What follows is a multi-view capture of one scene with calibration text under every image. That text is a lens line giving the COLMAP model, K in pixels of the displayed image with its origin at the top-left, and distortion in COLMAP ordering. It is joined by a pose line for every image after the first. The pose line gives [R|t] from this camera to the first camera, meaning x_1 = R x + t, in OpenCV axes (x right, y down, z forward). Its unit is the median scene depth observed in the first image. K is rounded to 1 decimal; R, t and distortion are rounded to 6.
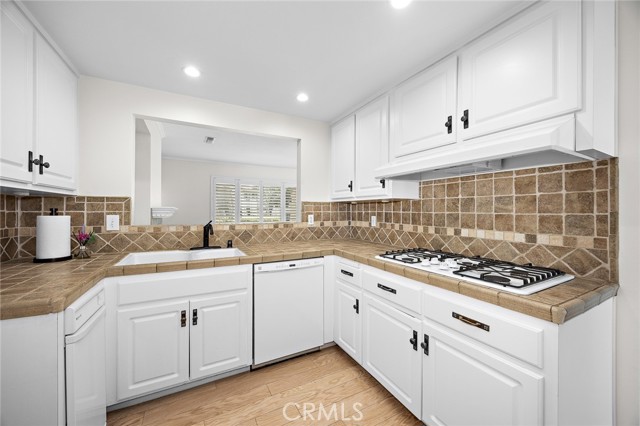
lens RADIAL K [[248.9, 0, 322.5], [0, 248.9, 211.1], [0, 0, 1]] dist [0.002978, 0.000074]
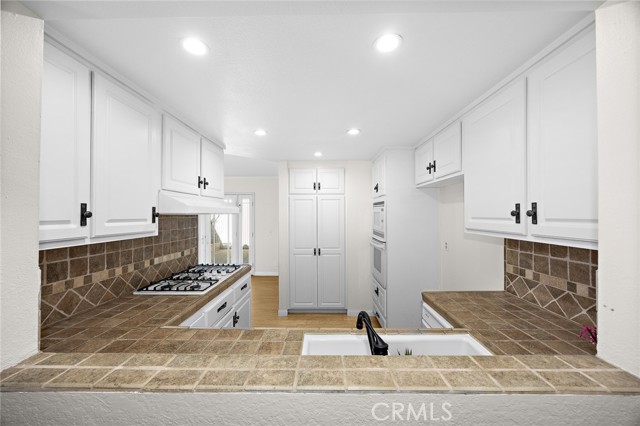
lens RADIAL K [[248.9, 0, 321.2], [0, 248.9, 212.3], [0, 0, 1]] dist [0.002978, 0.000074]
pose [[-0.876650, 0.000967, 0.481128, -0.623760], [-0.000606, 0.999995, -0.003113, -0.127715], [-0.481129, -0.003020, -0.876645, 1.481671]]
